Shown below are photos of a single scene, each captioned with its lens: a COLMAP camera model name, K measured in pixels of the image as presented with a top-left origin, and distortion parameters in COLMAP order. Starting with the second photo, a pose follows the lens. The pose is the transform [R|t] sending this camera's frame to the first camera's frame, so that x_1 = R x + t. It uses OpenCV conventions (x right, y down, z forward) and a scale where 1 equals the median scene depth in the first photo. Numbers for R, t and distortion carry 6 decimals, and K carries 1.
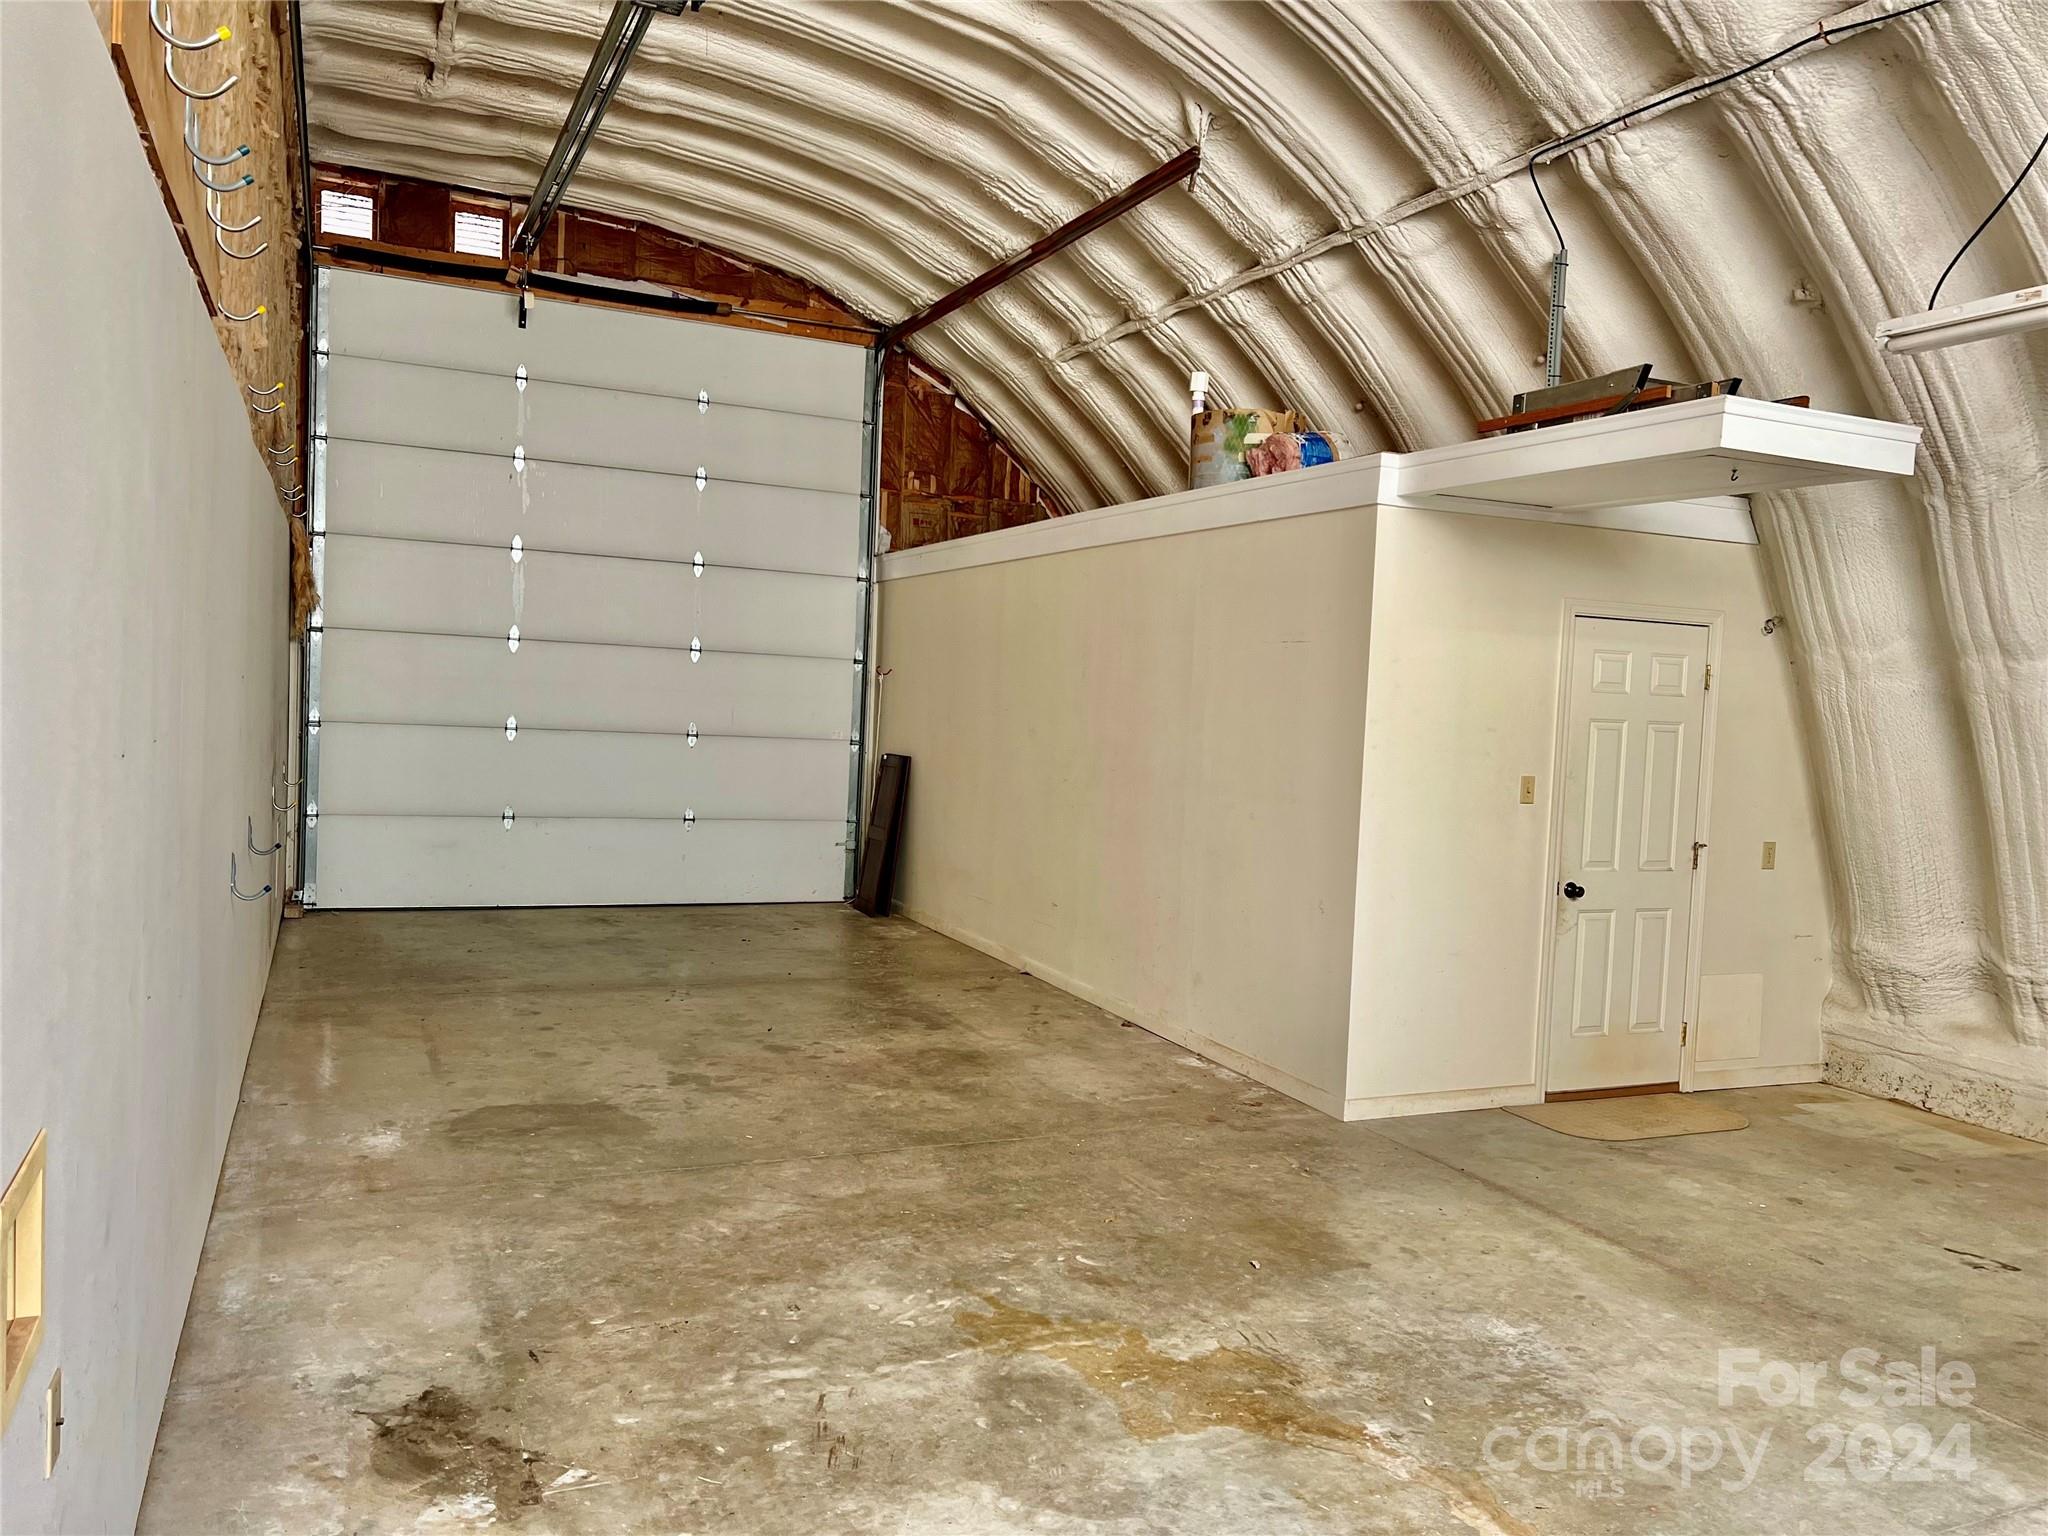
lens RADIAL K [[1525.3, 0, 1025.9], [0, 1525.3, 772.6], [0, 0, 1]] dist [0.063280, -0.063181]
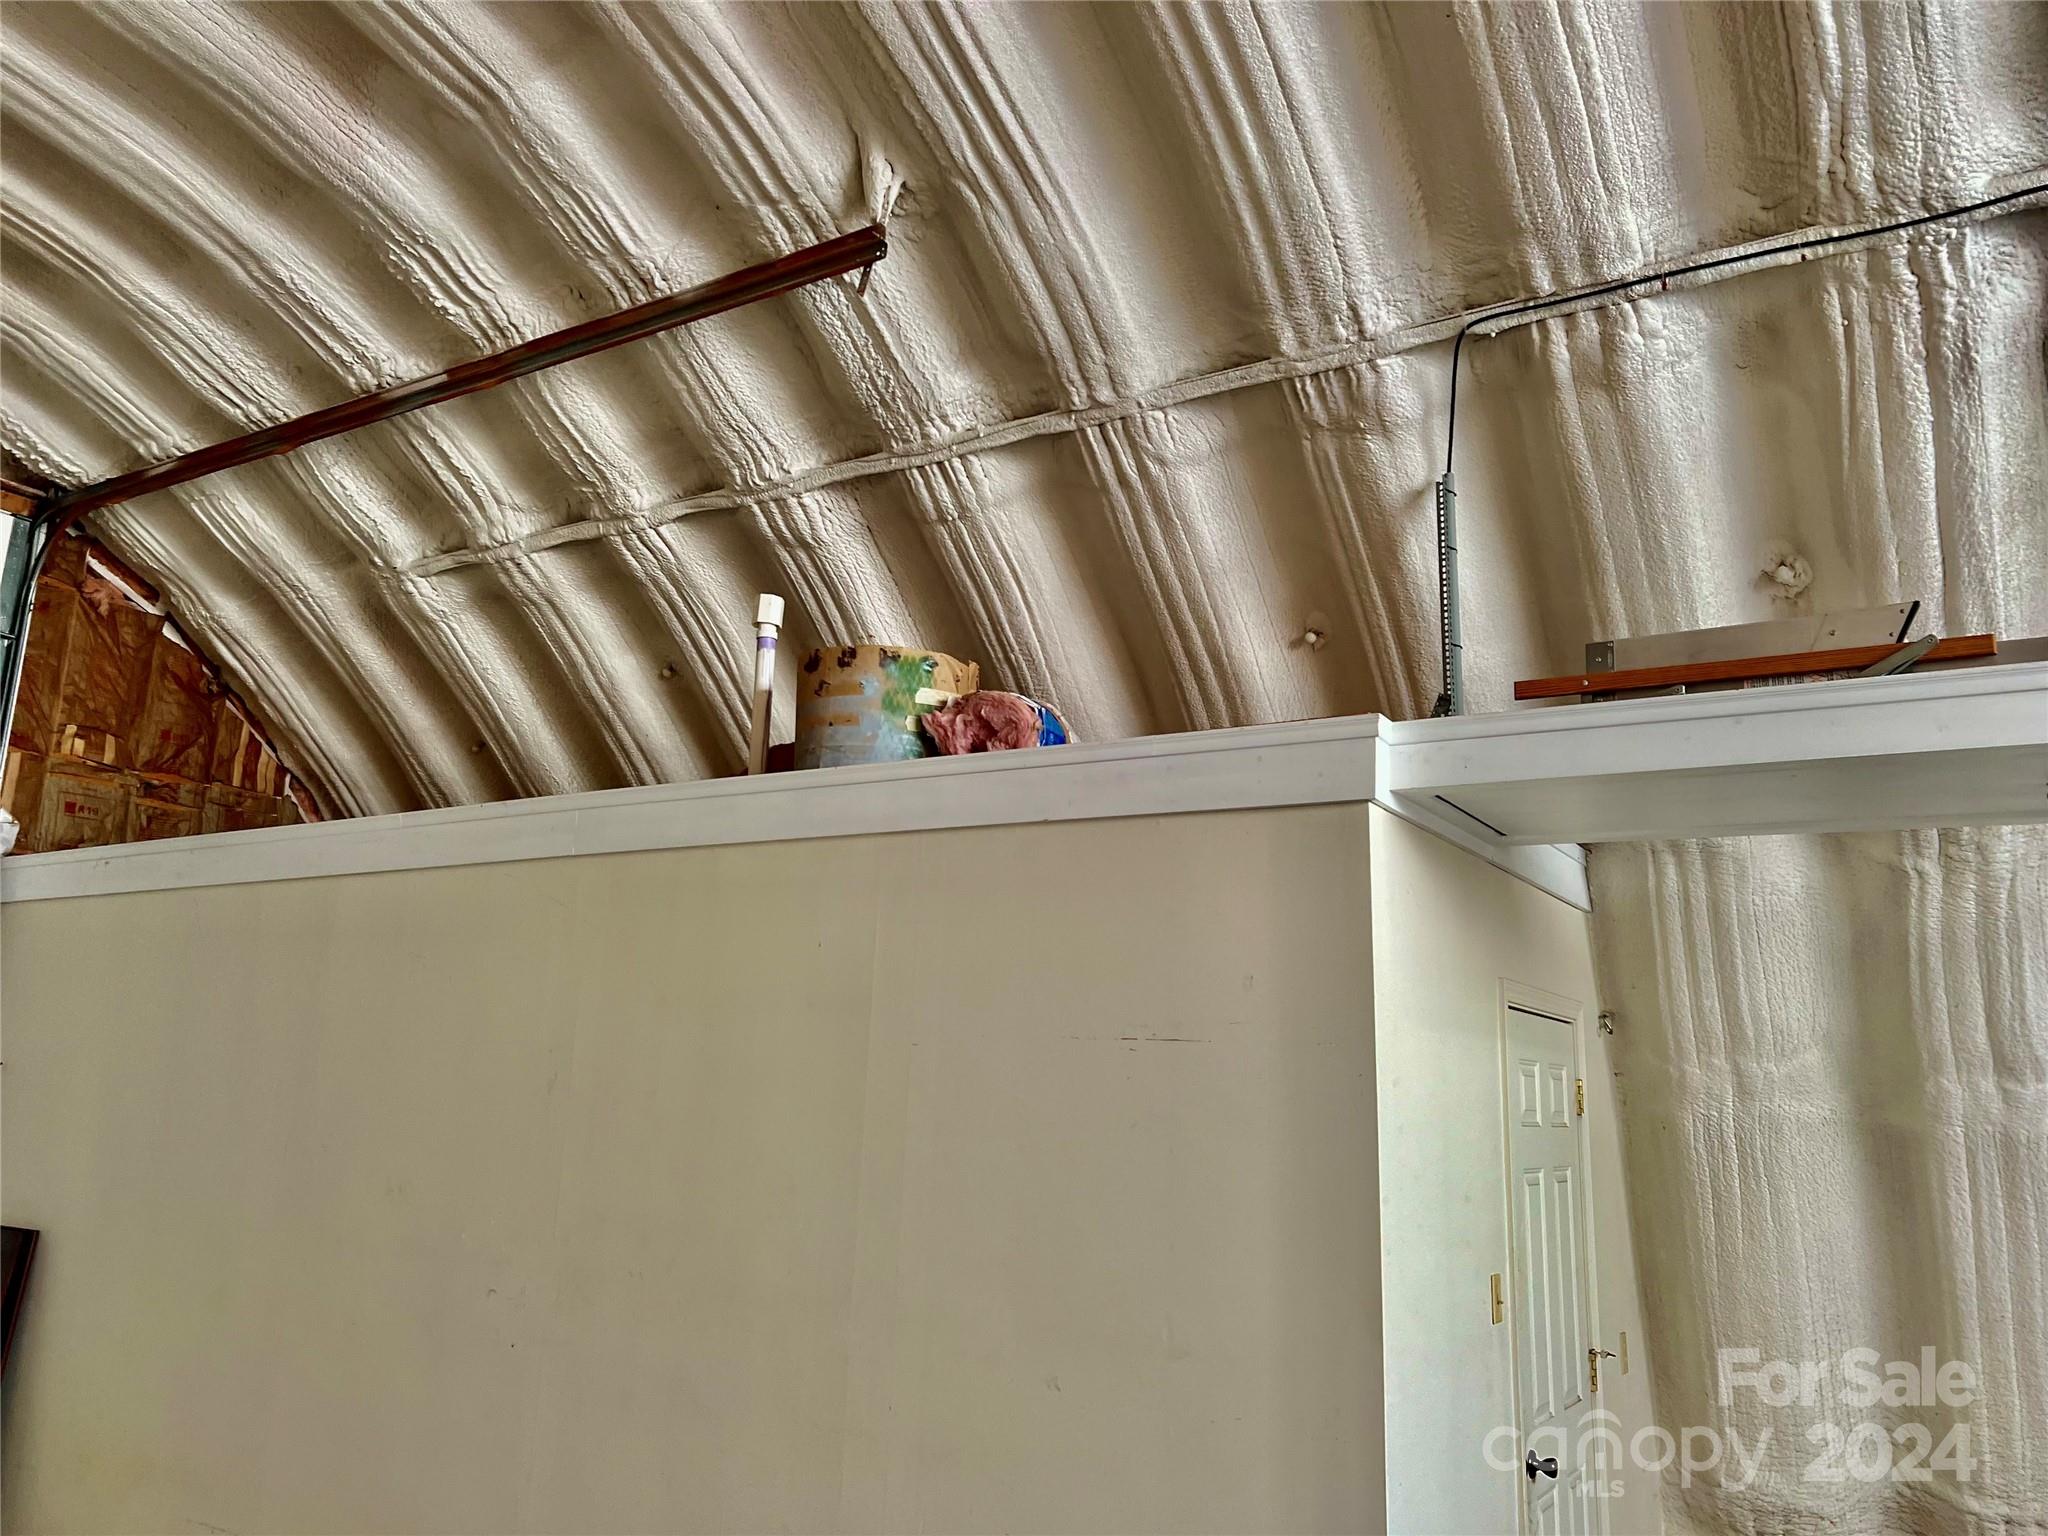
lens RADIAL K [[1525.3, 0, 1009.2], [0, 1525.3, 773.2], [0, 0, 1]] dist [0.063280, -0.063181]
pose [[0.835017, 0.099071, 0.541232, -0.150462], [0.029278, 0.974263, -0.223506, -0.050528], [-0.549445, 0.202477, 0.810625, 0.490430]]
